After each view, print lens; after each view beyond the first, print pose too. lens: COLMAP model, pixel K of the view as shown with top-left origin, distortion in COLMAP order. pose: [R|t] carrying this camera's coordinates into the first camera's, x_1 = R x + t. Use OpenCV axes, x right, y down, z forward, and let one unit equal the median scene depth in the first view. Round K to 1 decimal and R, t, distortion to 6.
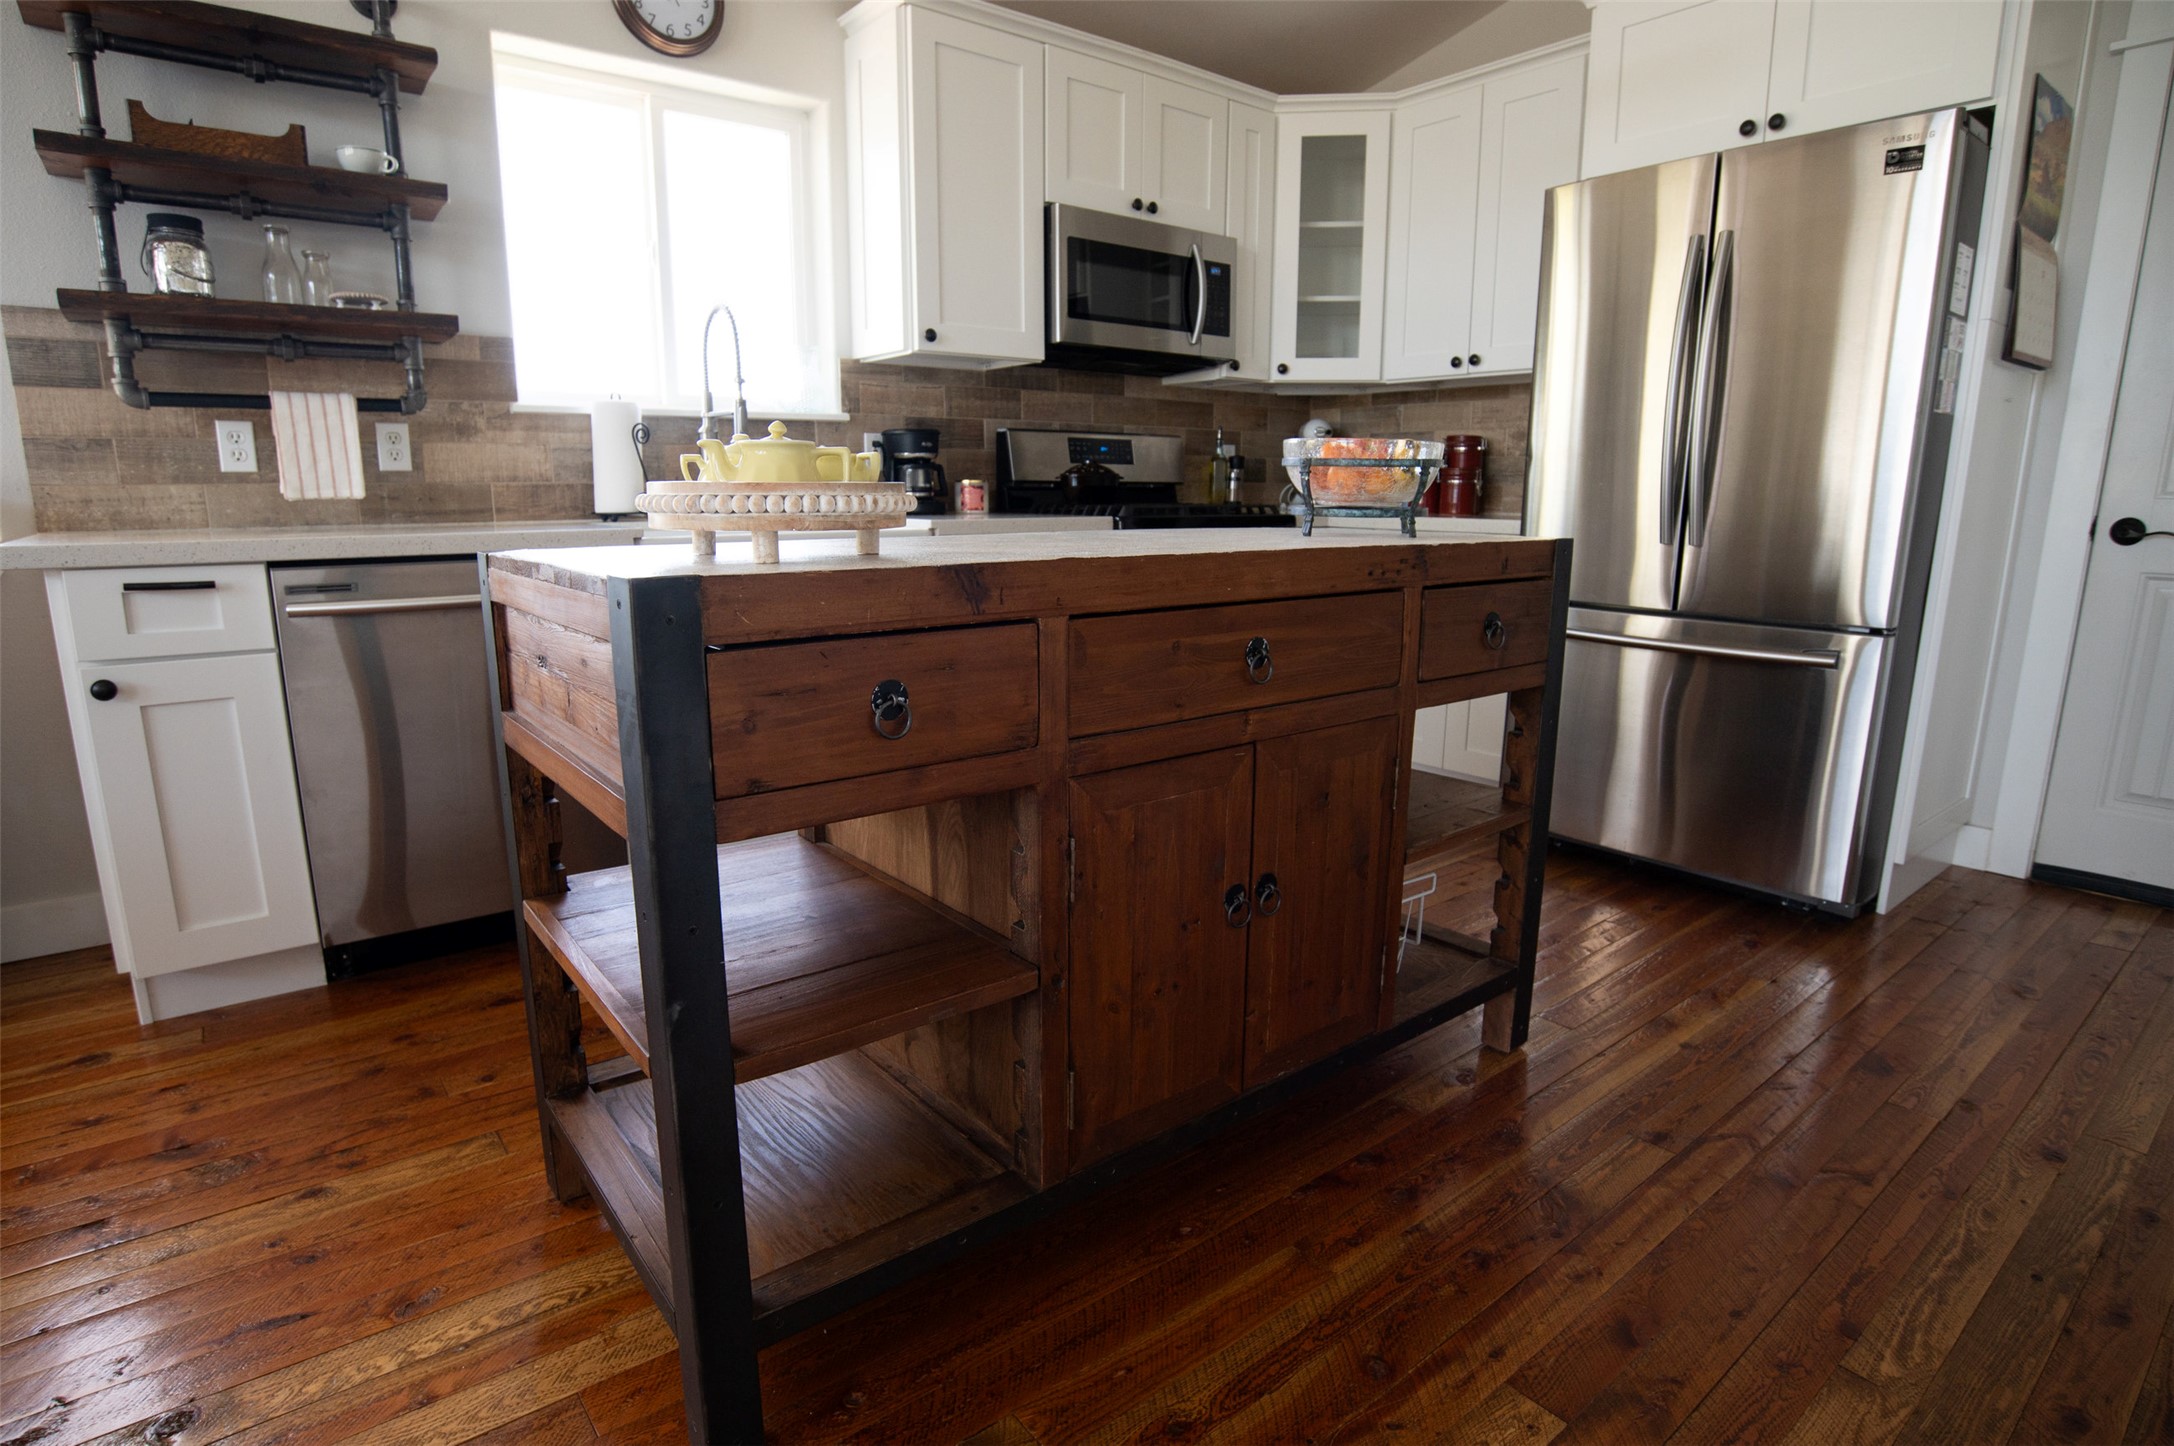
lens RADIAL K [[1126.3, 0, 1093.9], [0, 1126.3, 708.6], [0, 0, 1]] dist [-0.065429, 0.019862]
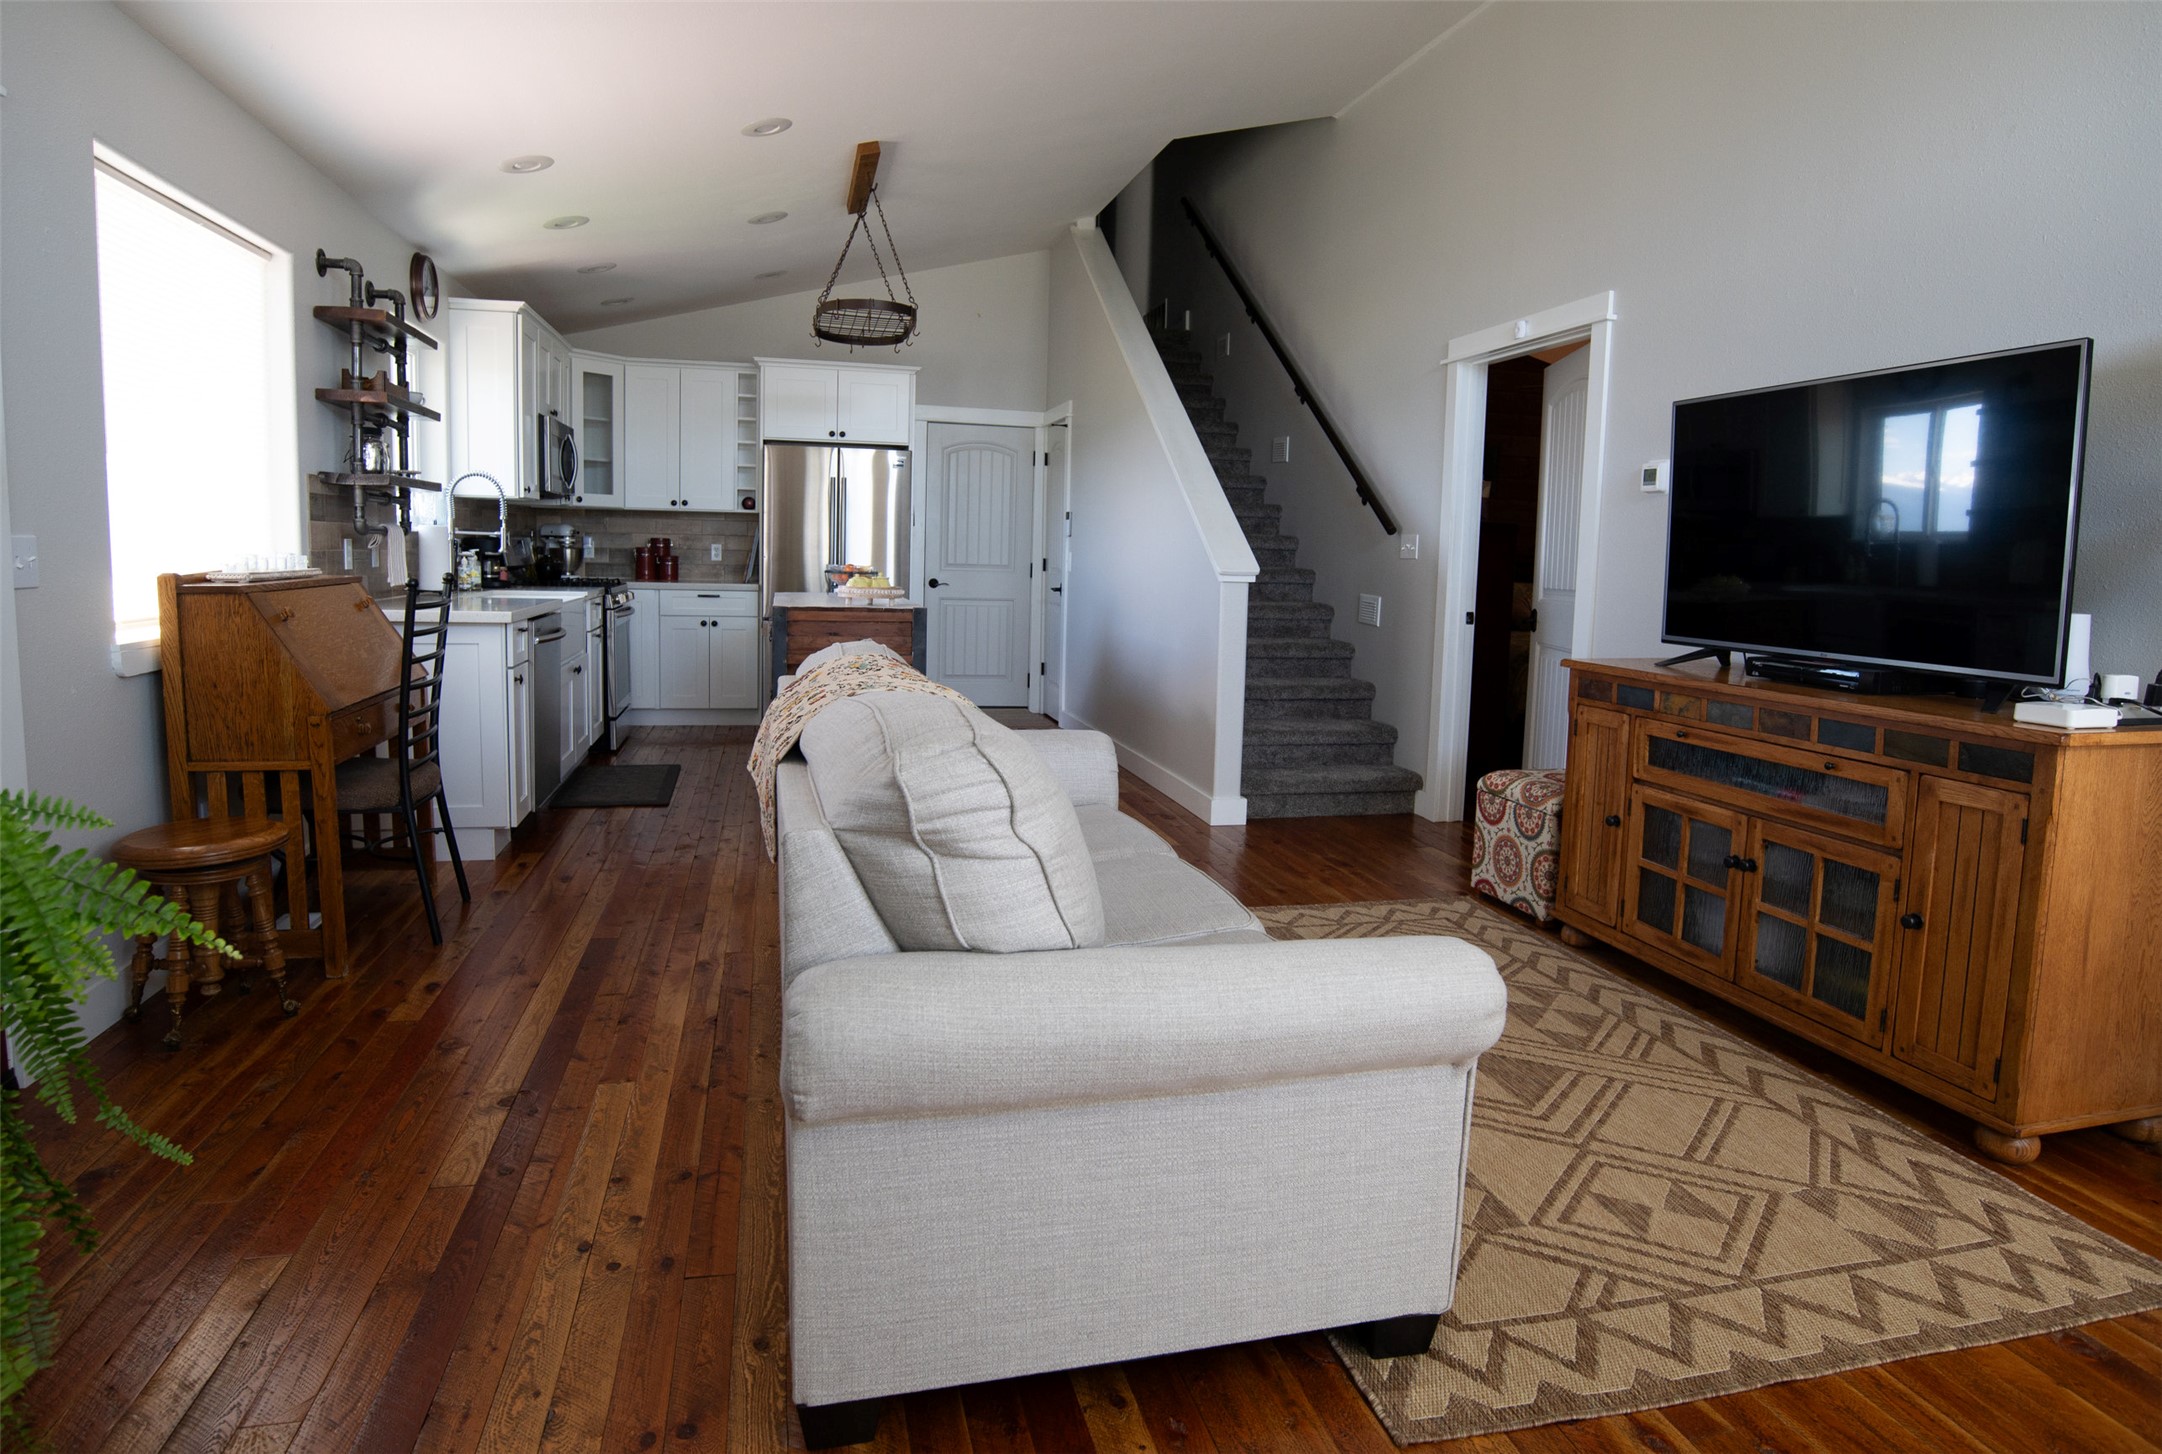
lens RADIAL K [[1205.6, 0, 1083.7], [0, 1205.6, 676.2], [0, 0, 1]] dist [-0.062982, 0.013582]
pose [[0.412834, -0.084657, 0.906863, -1.818209], [0.146855, 0.988830, 0.025456, 0.056975], [-0.898889, 0.122668, 0.420655, -0.683632]]
